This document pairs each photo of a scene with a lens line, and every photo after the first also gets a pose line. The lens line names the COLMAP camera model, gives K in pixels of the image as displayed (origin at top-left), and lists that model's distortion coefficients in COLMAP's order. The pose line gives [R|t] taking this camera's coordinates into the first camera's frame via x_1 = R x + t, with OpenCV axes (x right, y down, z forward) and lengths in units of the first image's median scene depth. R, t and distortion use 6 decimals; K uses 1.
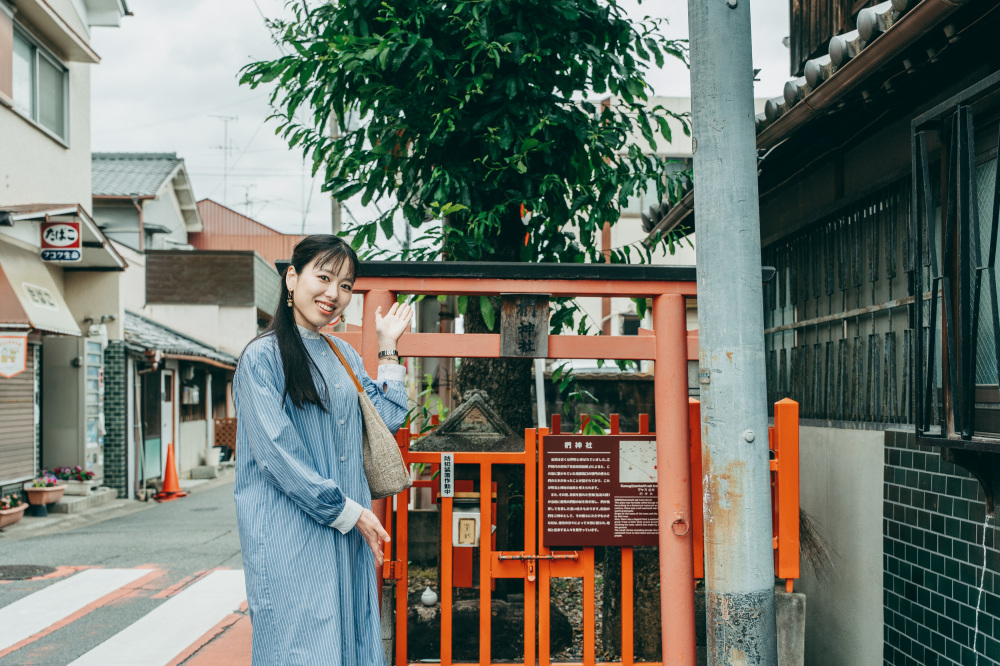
lens RADIAL K [[1182.6, 0, 493.6], [0, 1182.6, 387.4], [0, 0, 1]] dist [0.018918, 0.000000]
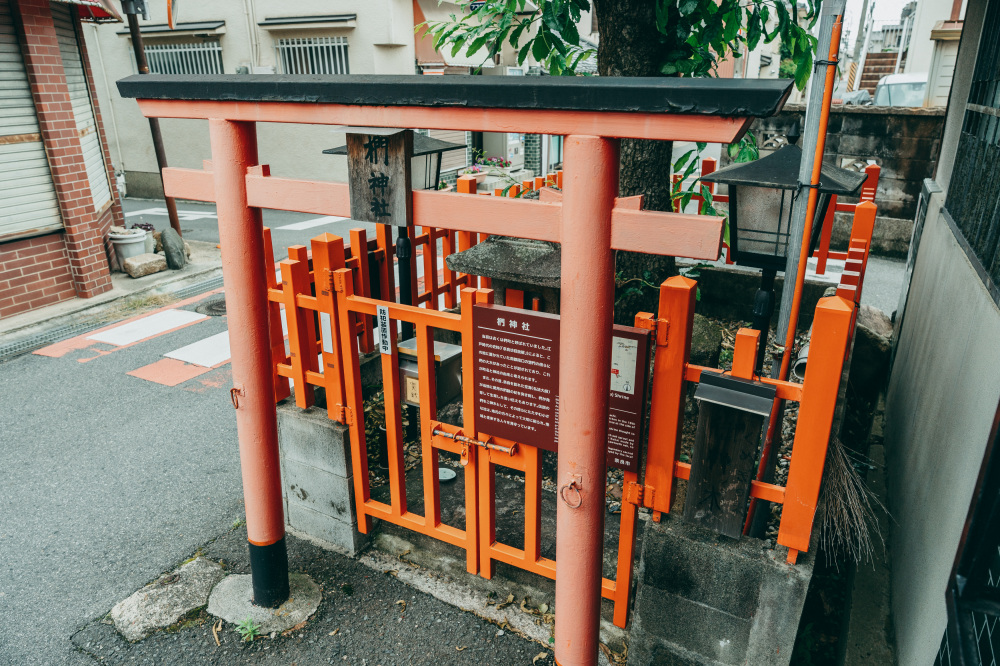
lens RADIAL K [[676.8, 0, 504.3], [0, 676.8, 336.5], [0, 0, 1]] dist [-0.001293, 0.002365]
pose [[0.878205, 0.166725, -0.448285, 0.251773], [0.006708, 0.932889, 0.360100, -0.095583], [0.478238, -0.319249, 0.818149, 0.616811]]
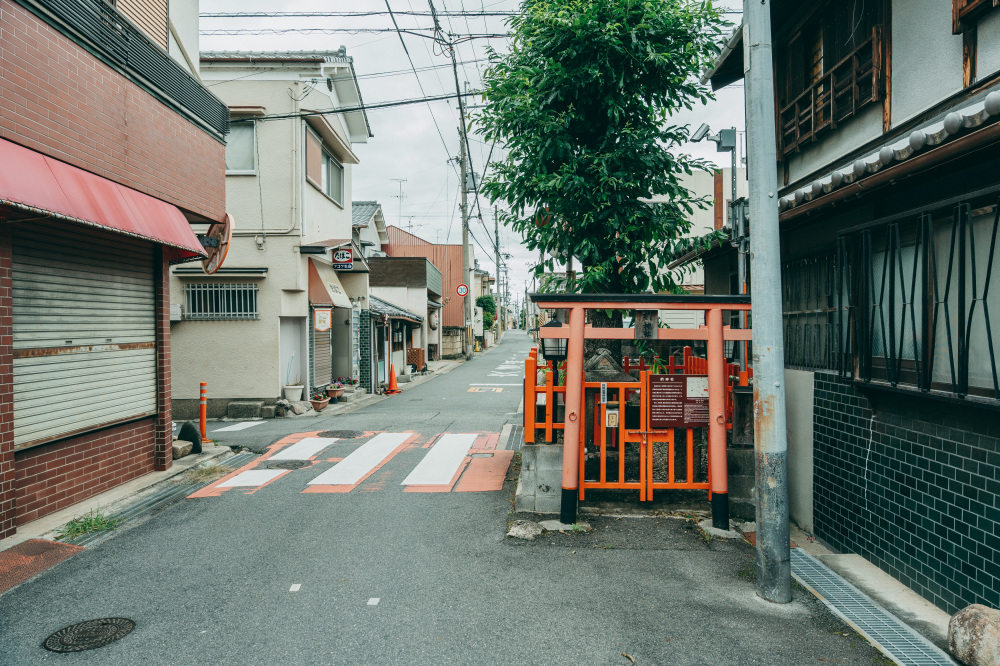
lens RADIAL K [[676.8, 0, 502.1], [0, 676.8, 333.8], [0, 0, 1]] dist [-0.001293, 0.002365]
pose [[0.998743, -0.000838, -0.050115, -0.153934], [0.001452, 0.999924, 0.012225, -0.045004], [0.050101, -0.012282, 0.998669, -0.203931]]
